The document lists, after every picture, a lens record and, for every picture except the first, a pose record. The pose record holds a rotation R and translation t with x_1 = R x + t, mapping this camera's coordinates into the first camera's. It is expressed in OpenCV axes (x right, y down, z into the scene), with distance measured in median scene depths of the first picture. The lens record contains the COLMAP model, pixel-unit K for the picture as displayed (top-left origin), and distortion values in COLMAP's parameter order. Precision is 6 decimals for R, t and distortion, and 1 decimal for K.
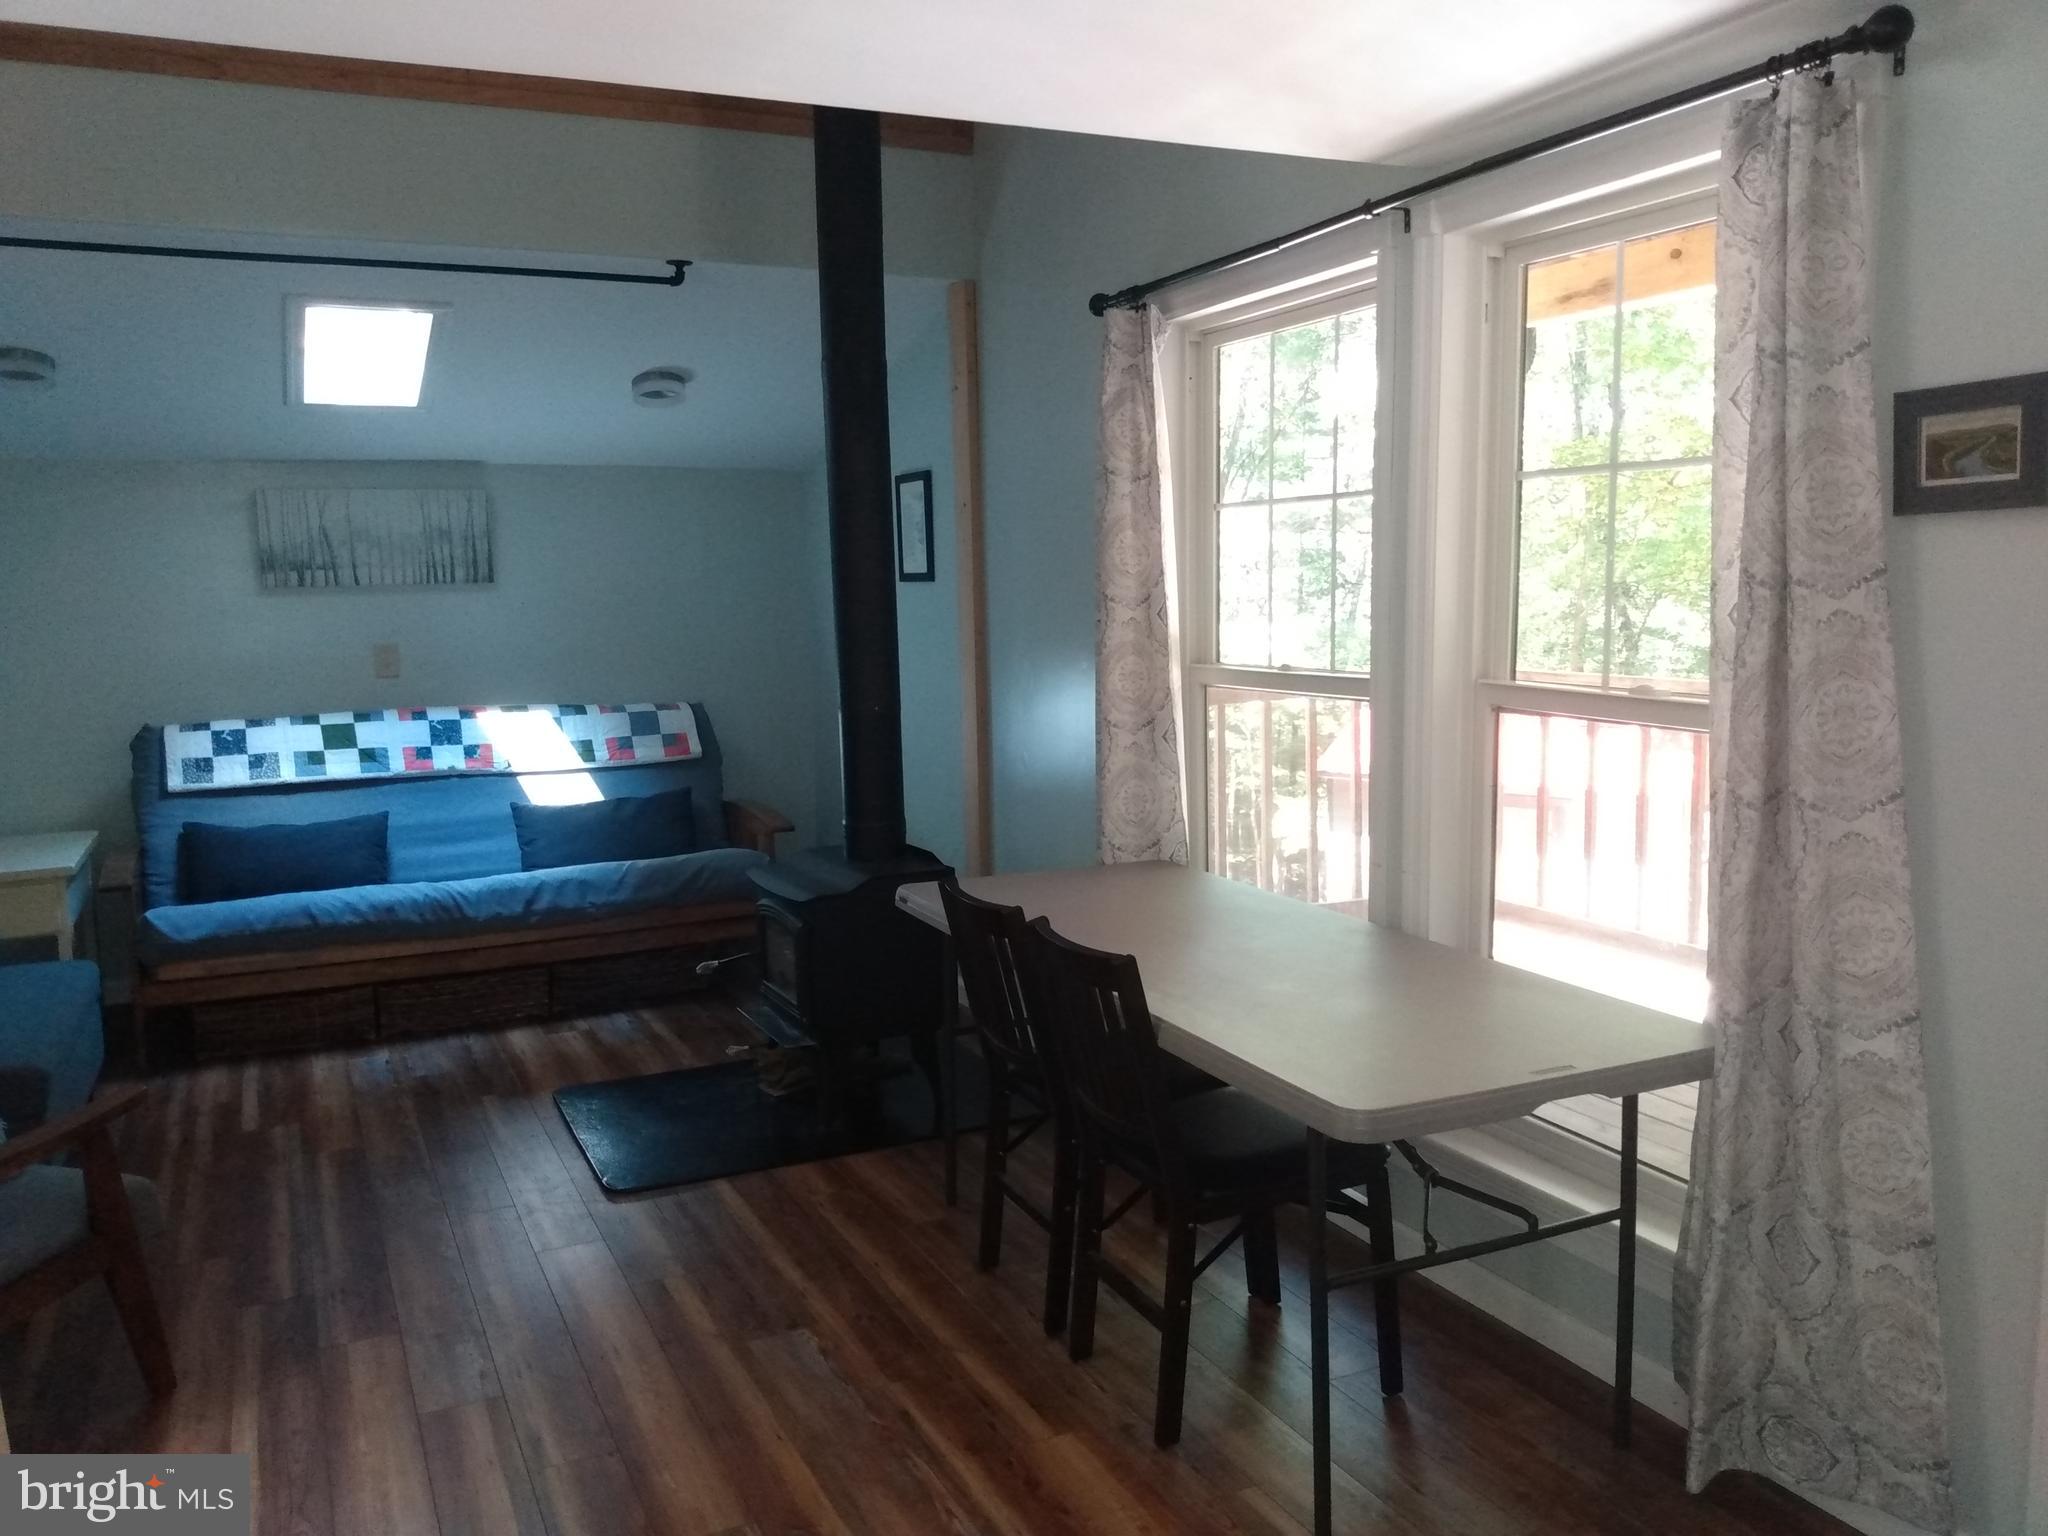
lens RADIAL K [[1586.7, 0, 1053.0], [0, 1586.7, 775.5], [0, 0, 1]] dist [0.027144, -0.075978]
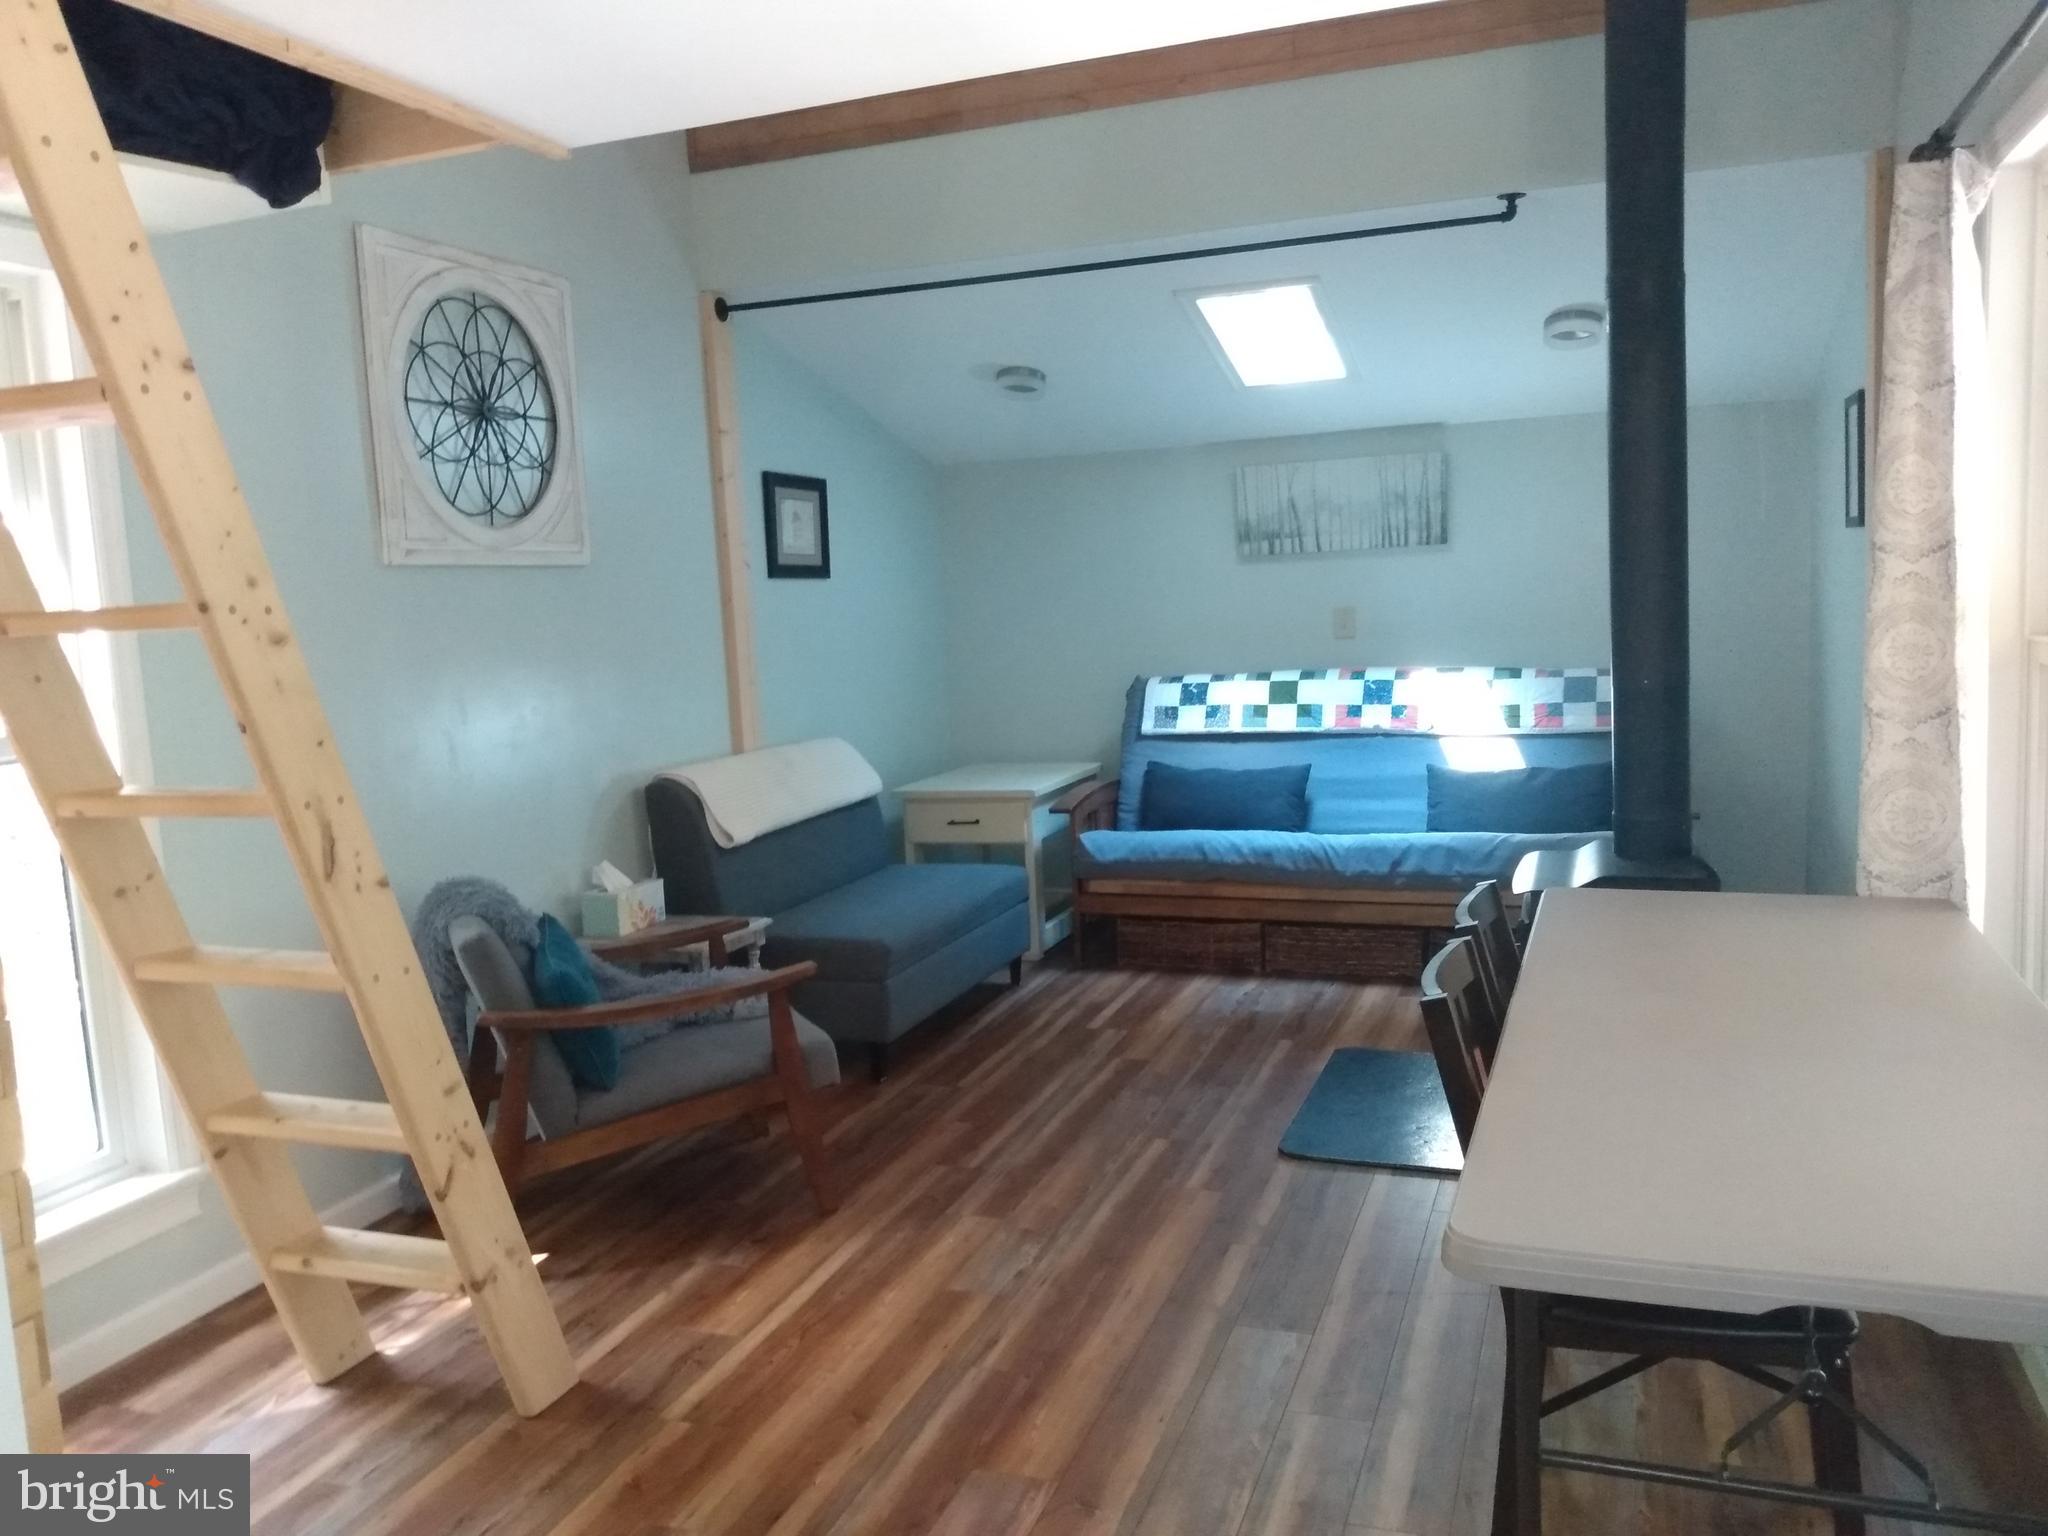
lens RADIAL K [[1586.7, 0, 987.2], [0, 1586.7, 769.4], [0, 0, 1]] dist [0.027144, -0.075978]
pose [[0.670658, 0.071986, -0.738266, 0.229170], [-0.053757, 0.997380, 0.048418, -0.014123], [0.739817, 0.007215, 0.672770, 0.126035]]
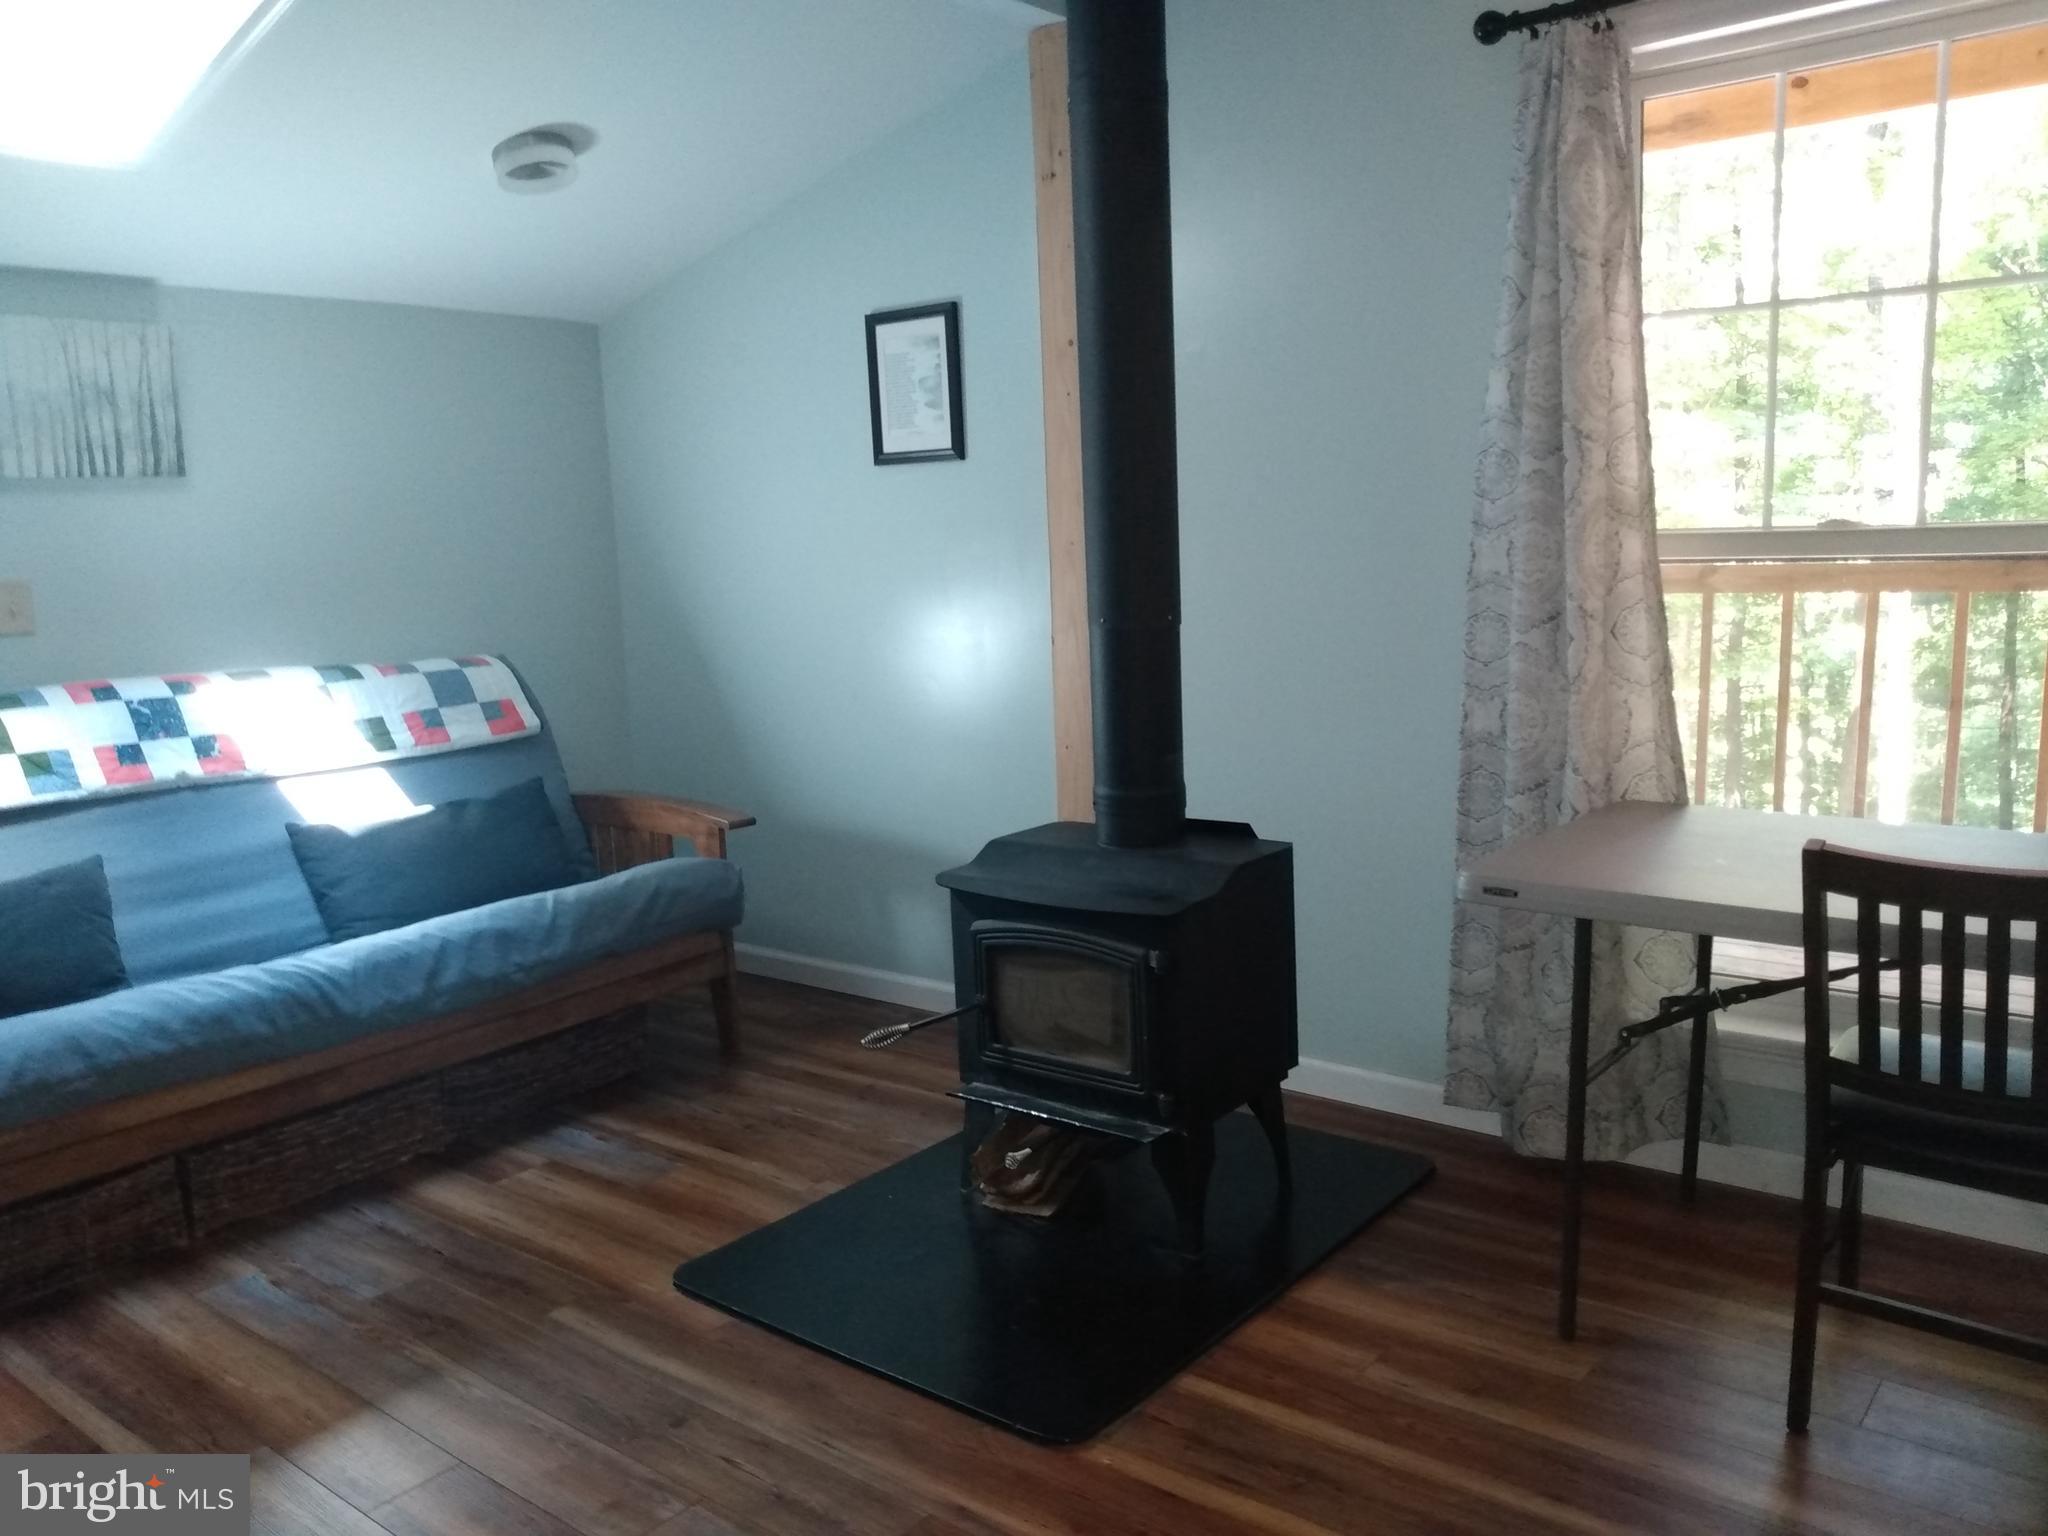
lens RADIAL K [[1586.7, 0, 1031.2], [0, 1586.7, 764.3], [0, 0, 1]] dist [0.027144, -0.075978]
pose [[0.905398, -0.079244, 0.417103, -0.357821], [0.073452, 0.996849, 0.029947, -0.003460], [-0.418162, 0.003523, 0.908366, 0.331276]]
